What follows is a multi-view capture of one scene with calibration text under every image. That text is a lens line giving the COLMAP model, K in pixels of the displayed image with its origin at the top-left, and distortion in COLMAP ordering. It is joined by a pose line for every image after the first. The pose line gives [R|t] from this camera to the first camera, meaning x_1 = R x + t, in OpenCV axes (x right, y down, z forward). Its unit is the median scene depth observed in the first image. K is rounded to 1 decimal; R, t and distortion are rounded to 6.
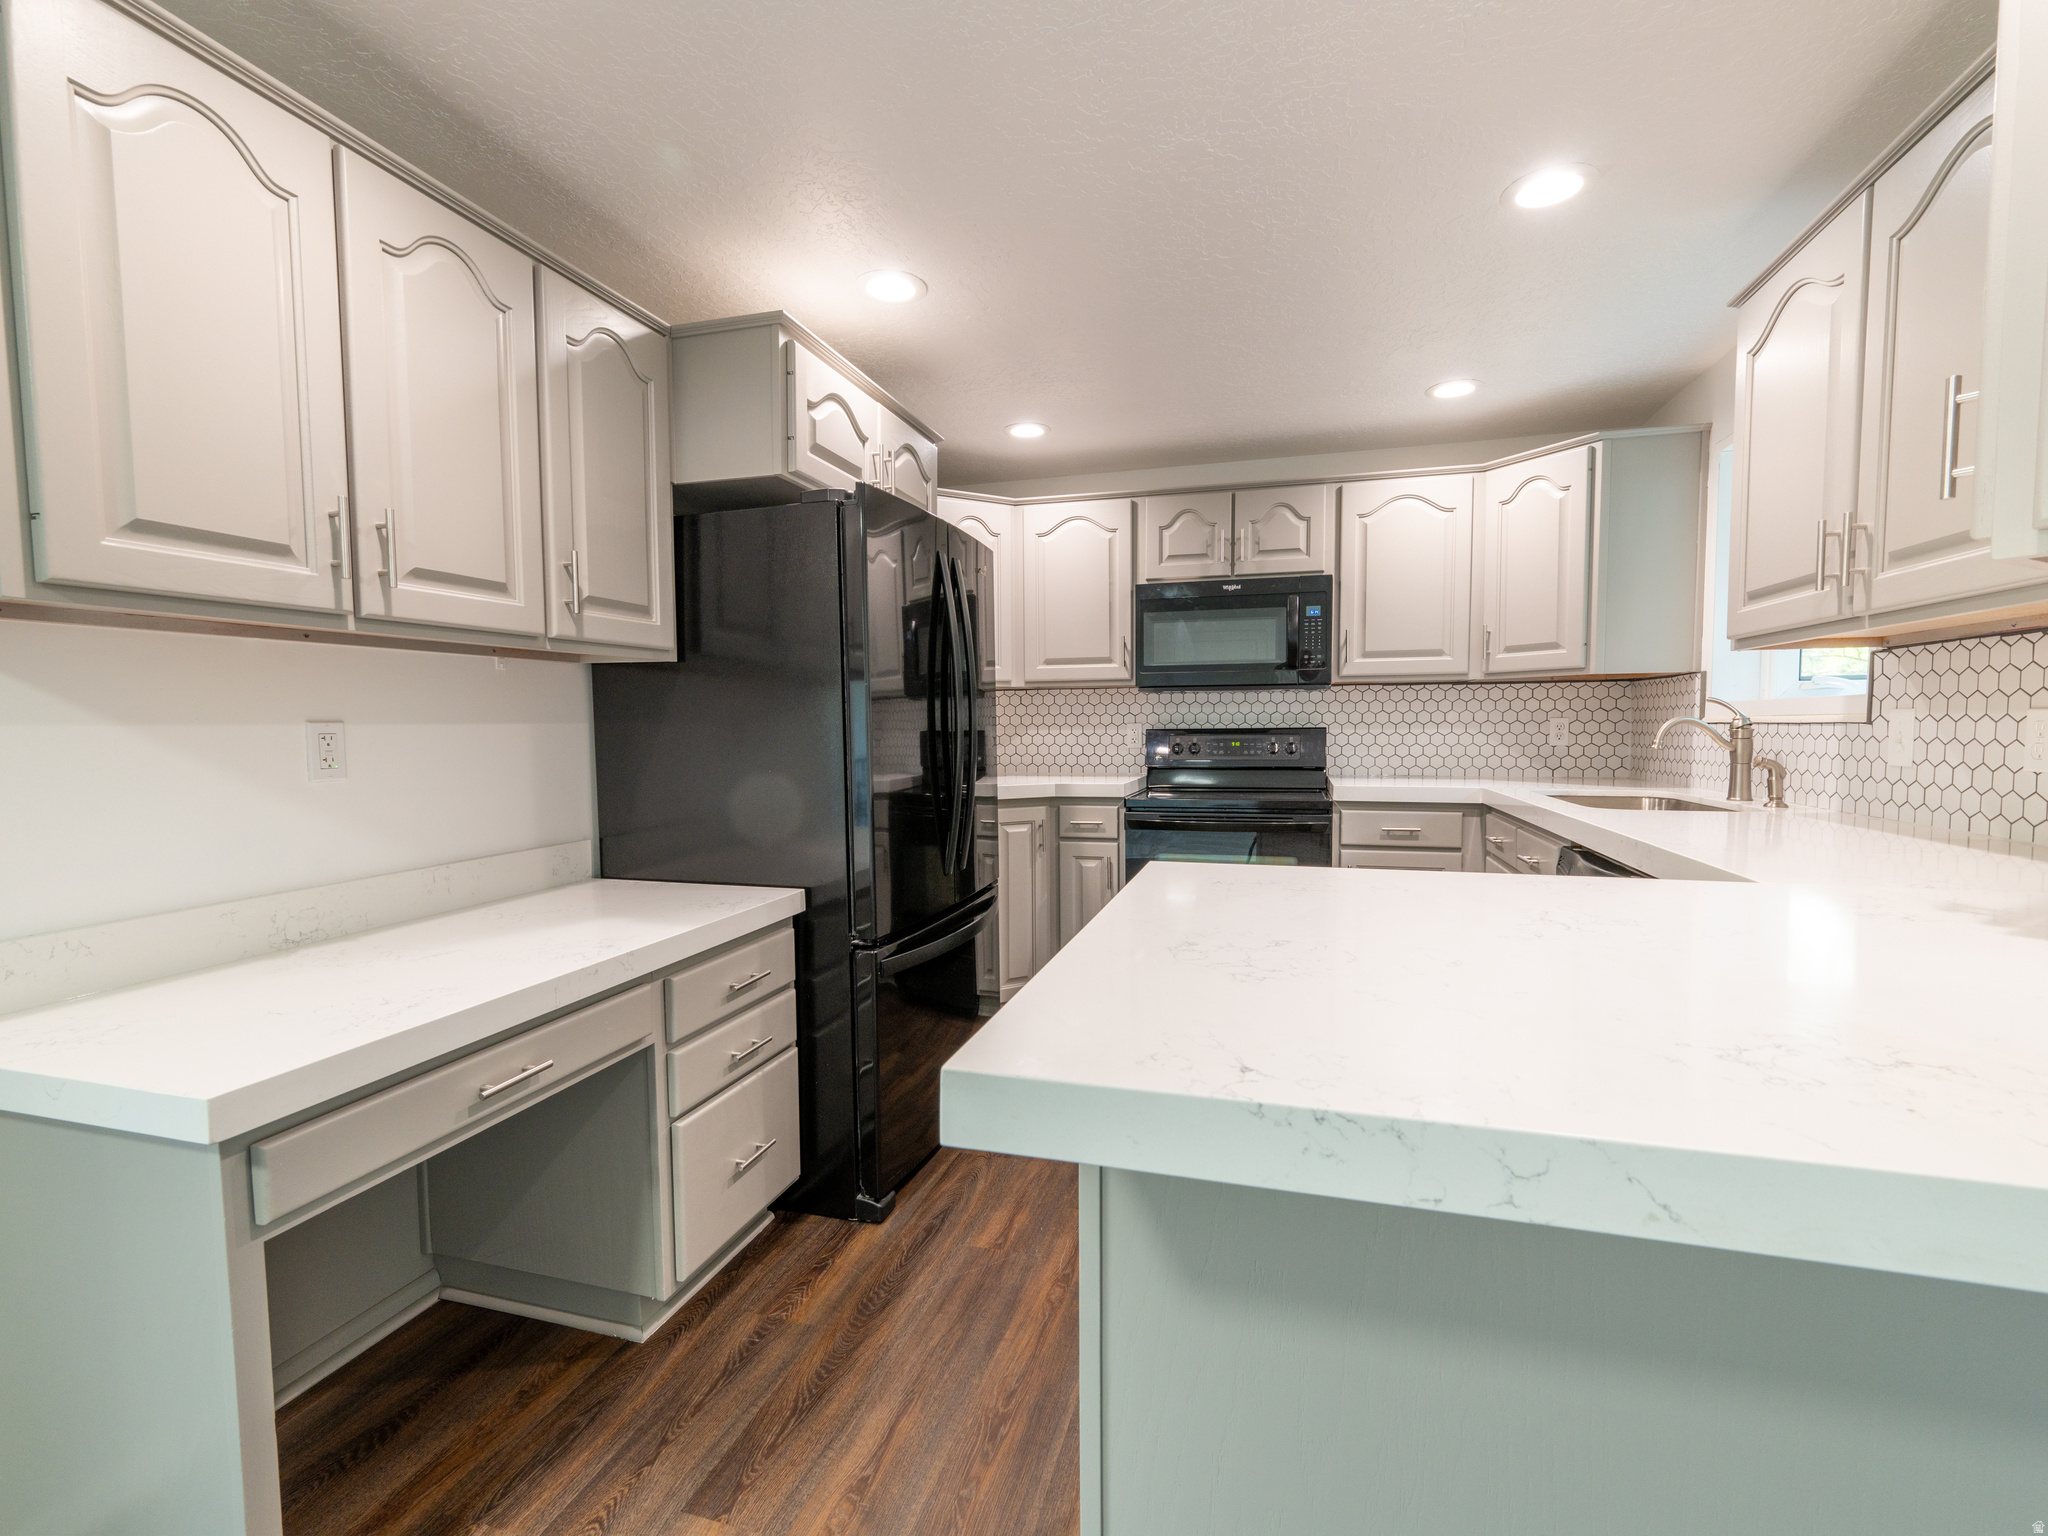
lens RADIAL K [[898.2, 0, 1029.0], [0, 898.2, 778.5], [0, 0, 1]] dist [-0.000411, -0.001268]
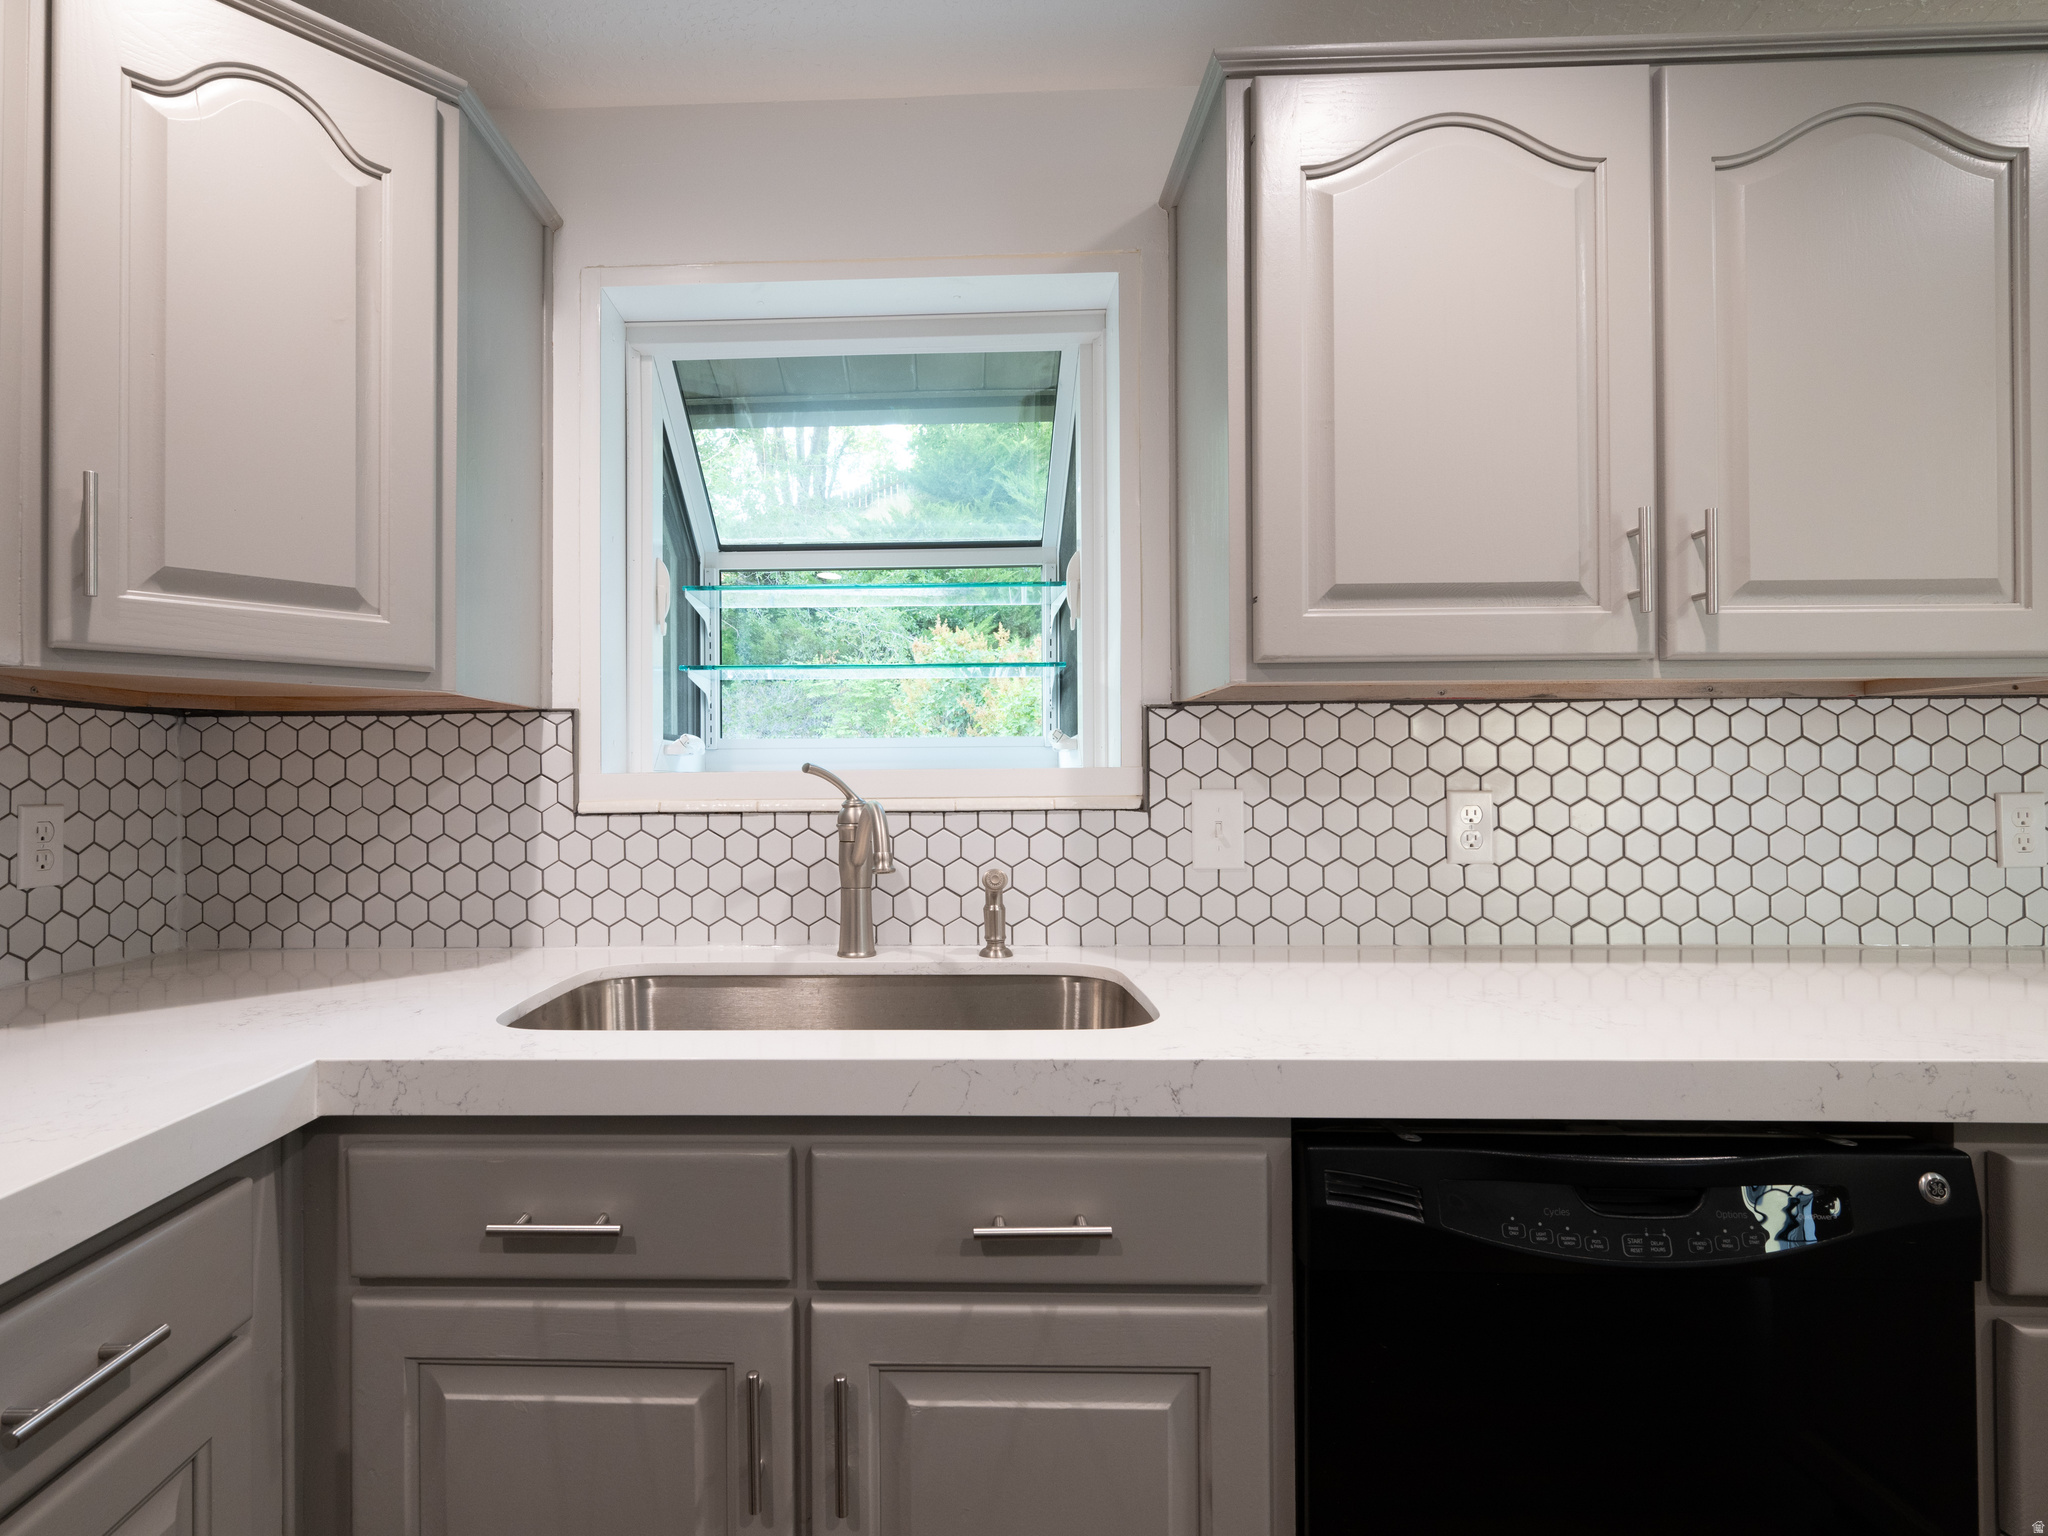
lens RADIAL K [[1002.9, 0, 1024.2], [0, 1002.9, 801.5], [0, 0, 1]] dist [0.001093, 0.000040]
pose [[-0.252962, 0.011925, 0.967403, 0.209715], [0.068086, 0.997664, 0.005505, -0.078119], [-0.965078, 0.067259, -0.253183, 1.276156]]
